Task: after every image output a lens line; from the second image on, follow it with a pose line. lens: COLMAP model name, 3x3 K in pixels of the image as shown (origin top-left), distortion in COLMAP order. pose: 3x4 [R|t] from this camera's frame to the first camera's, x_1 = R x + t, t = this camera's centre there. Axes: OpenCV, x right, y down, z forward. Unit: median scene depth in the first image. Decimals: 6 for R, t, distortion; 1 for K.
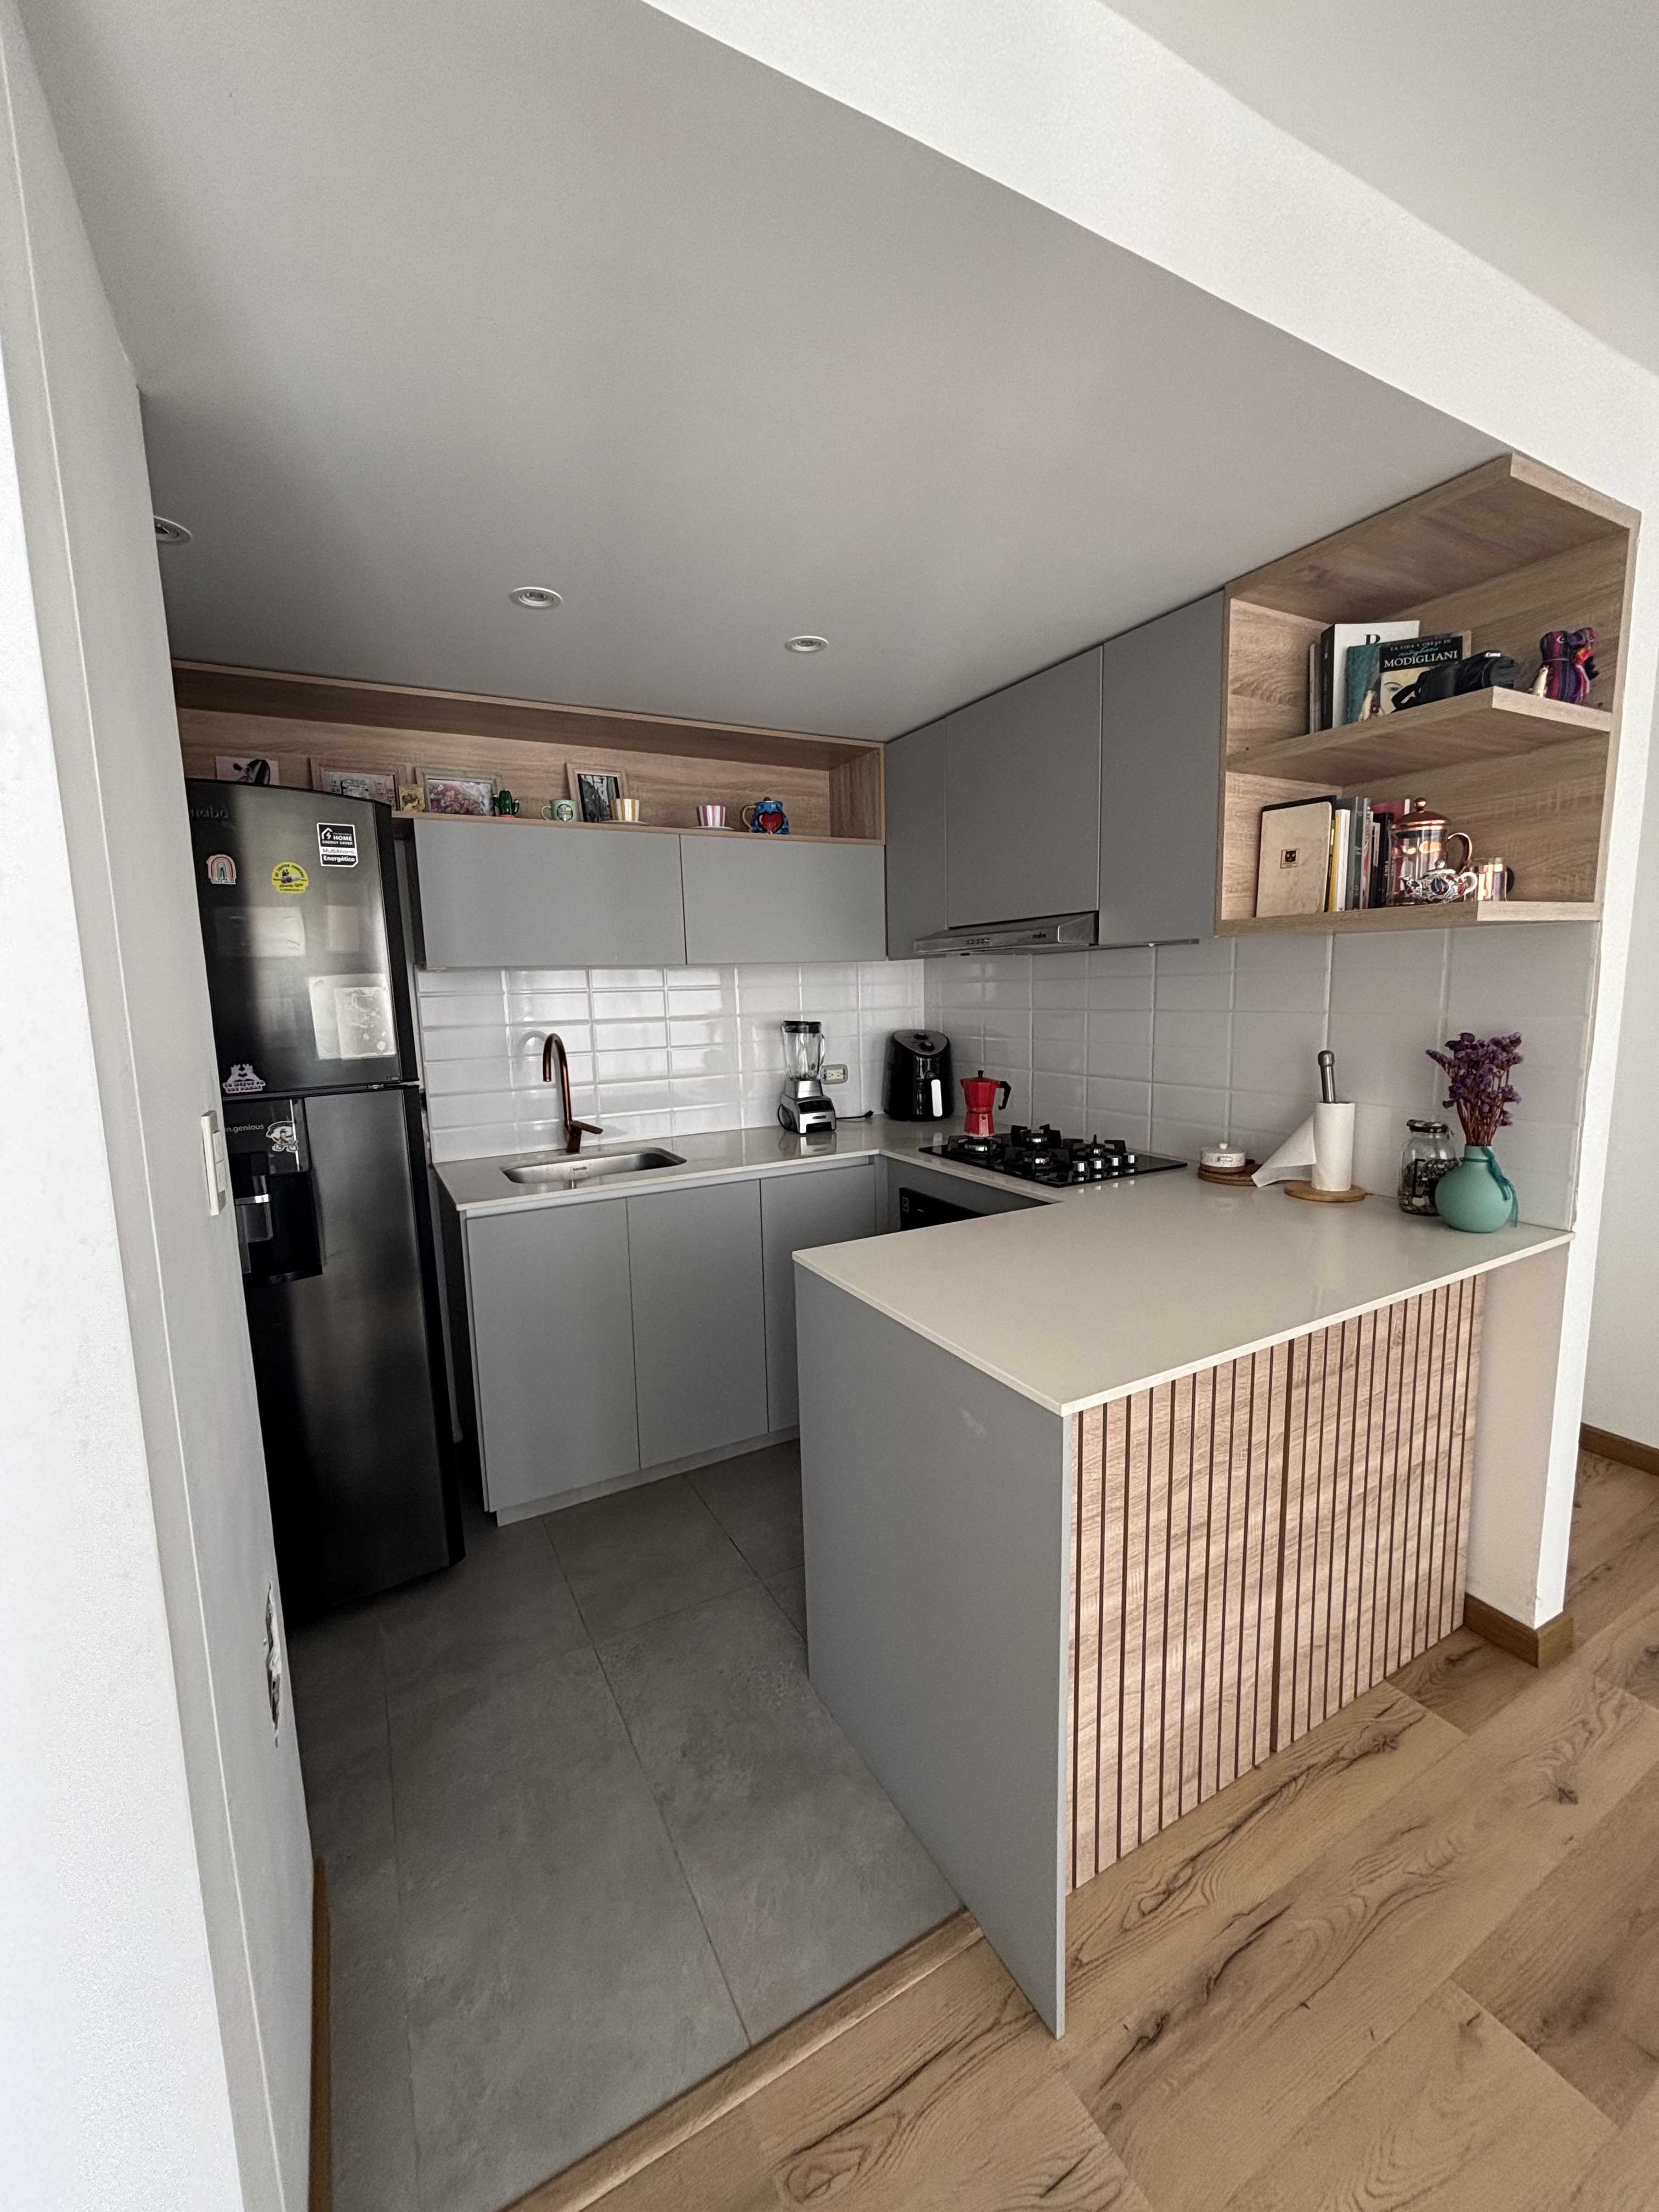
lens RADIAL K [[887.7, 0, 828.0], [0, 887.7, 1103.2], [0, 0, 1]] dist [0.001707, -0.000025]
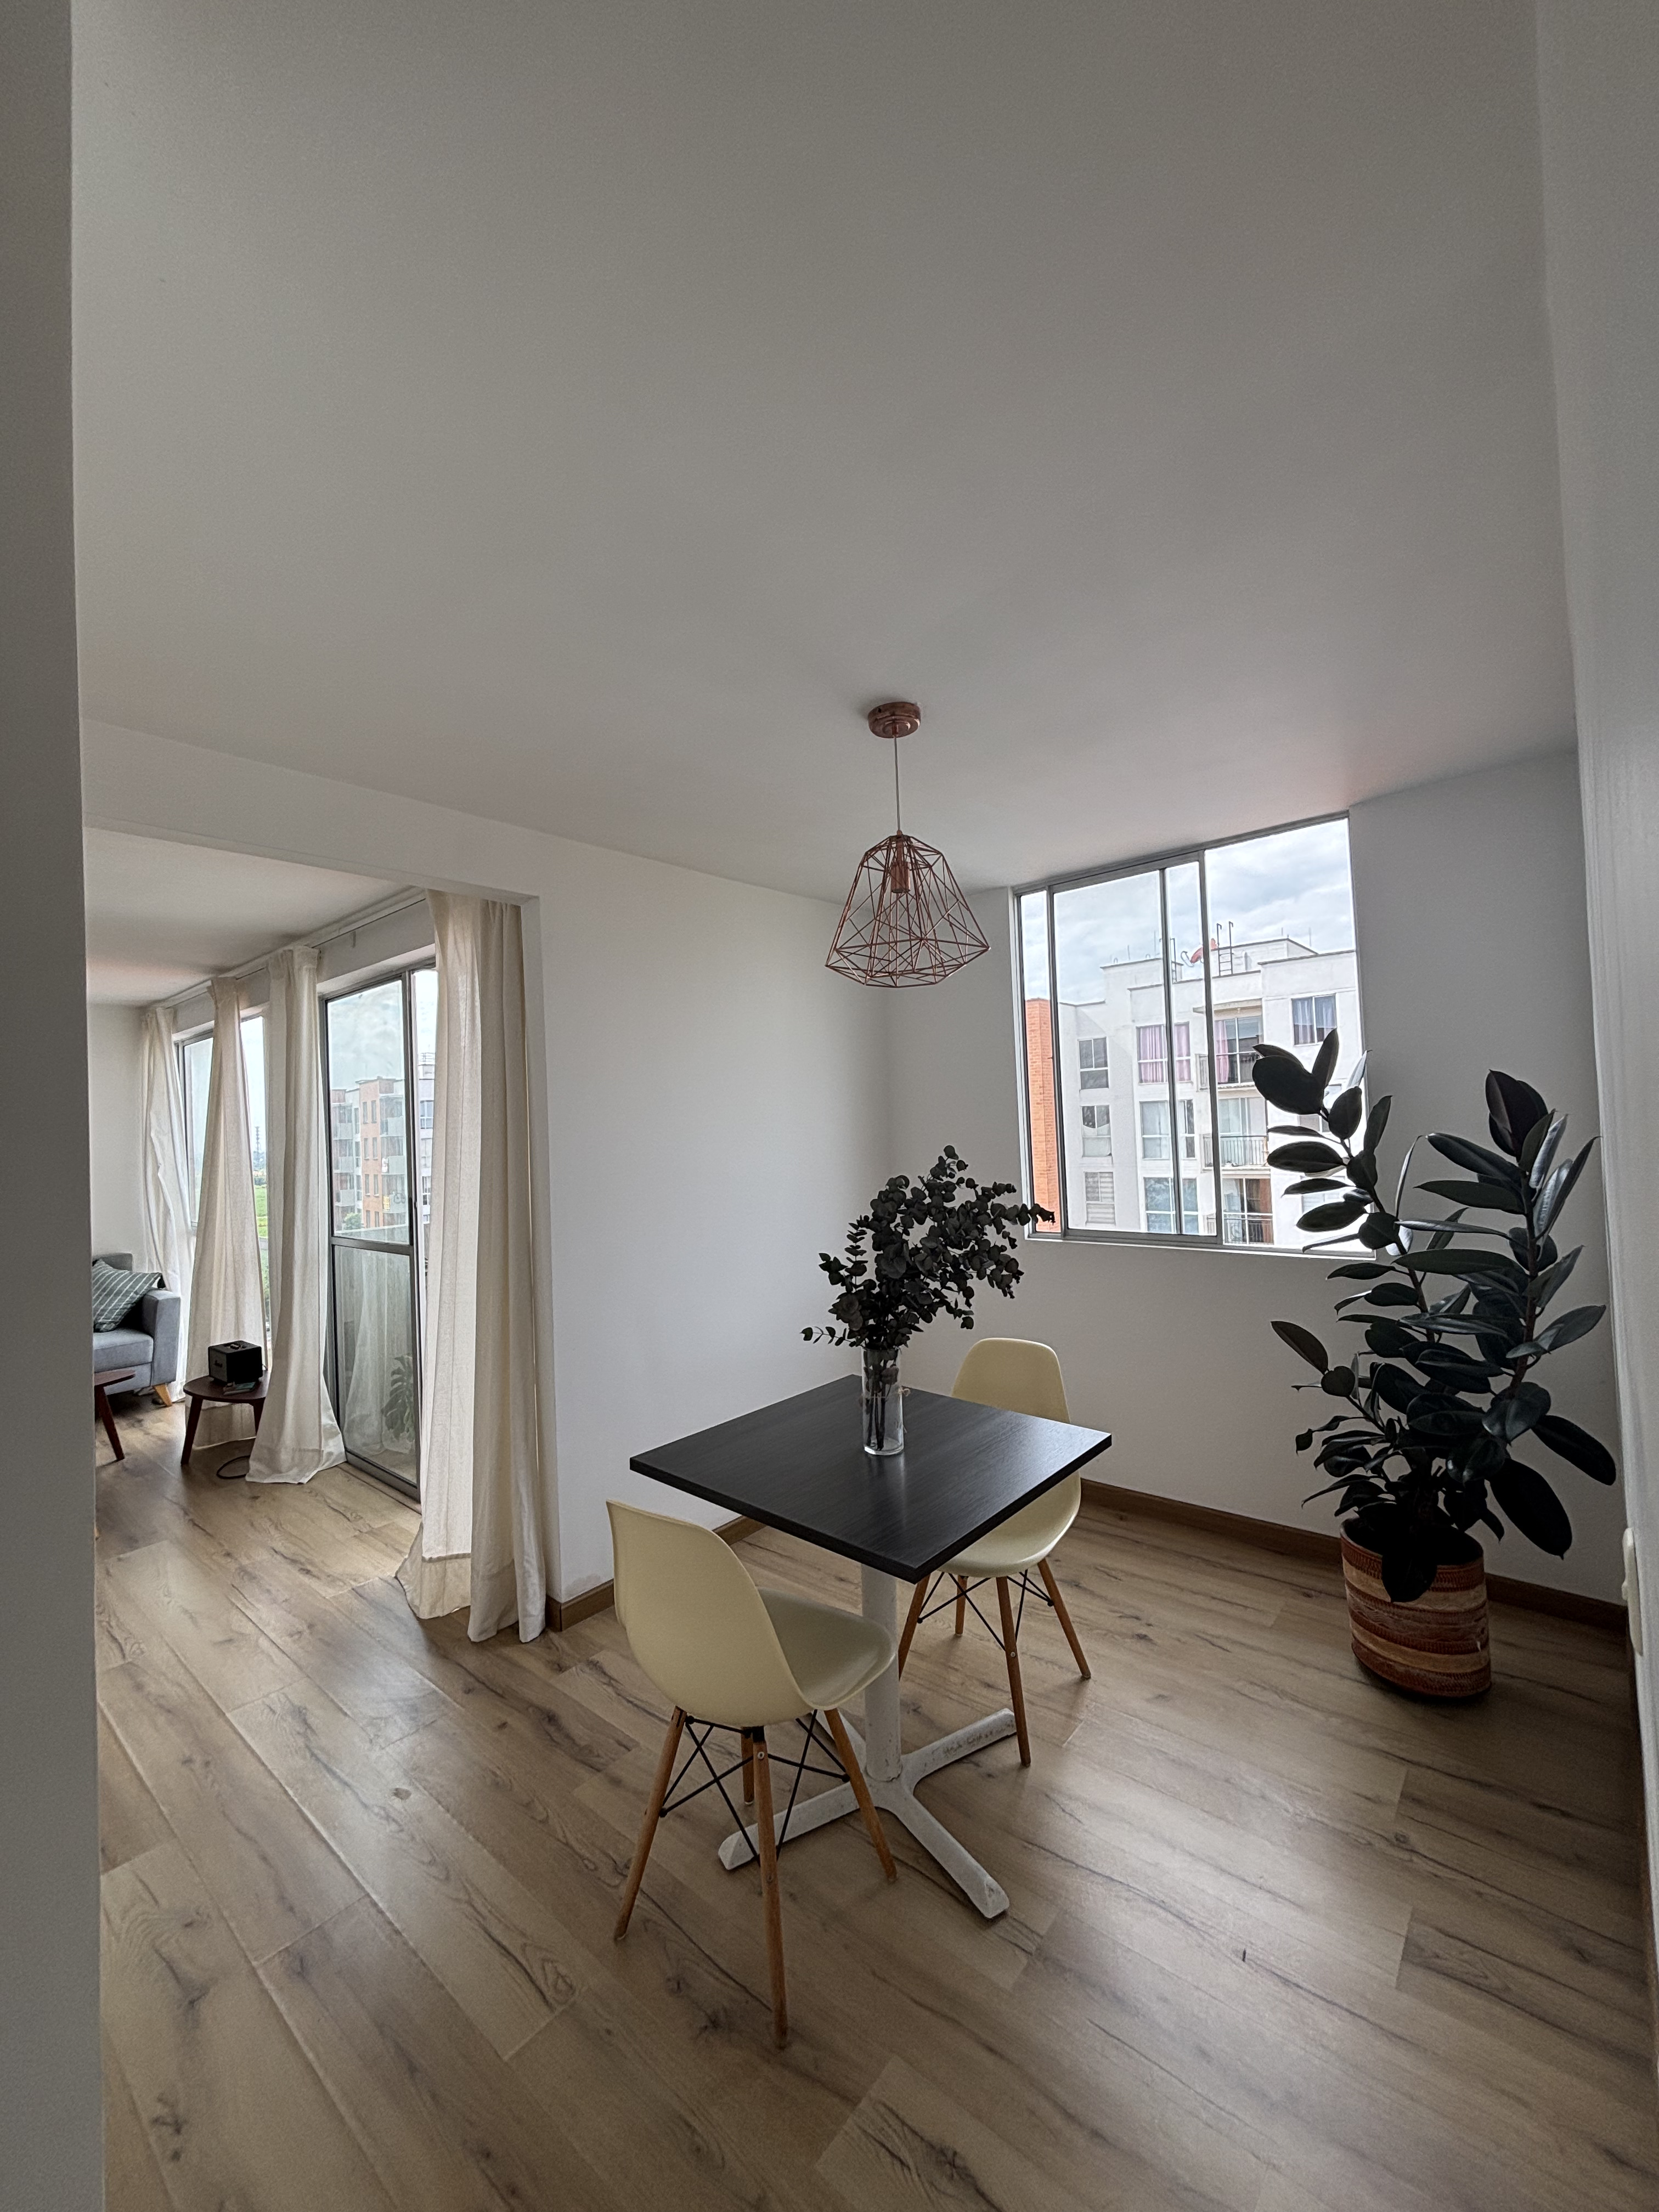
lens RADIAL K [[887.7, 0, 831.9], [0, 887.7, 1095.9], [0, 0, 1]] dist [0.001707, -0.000025]
pose [[-0.352119, 0.073478, 0.933067, -1.568376], [0.167772, 0.985722, -0.014312, -0.114269], [-0.920796, 0.151503, -0.359419, 0.868279]]
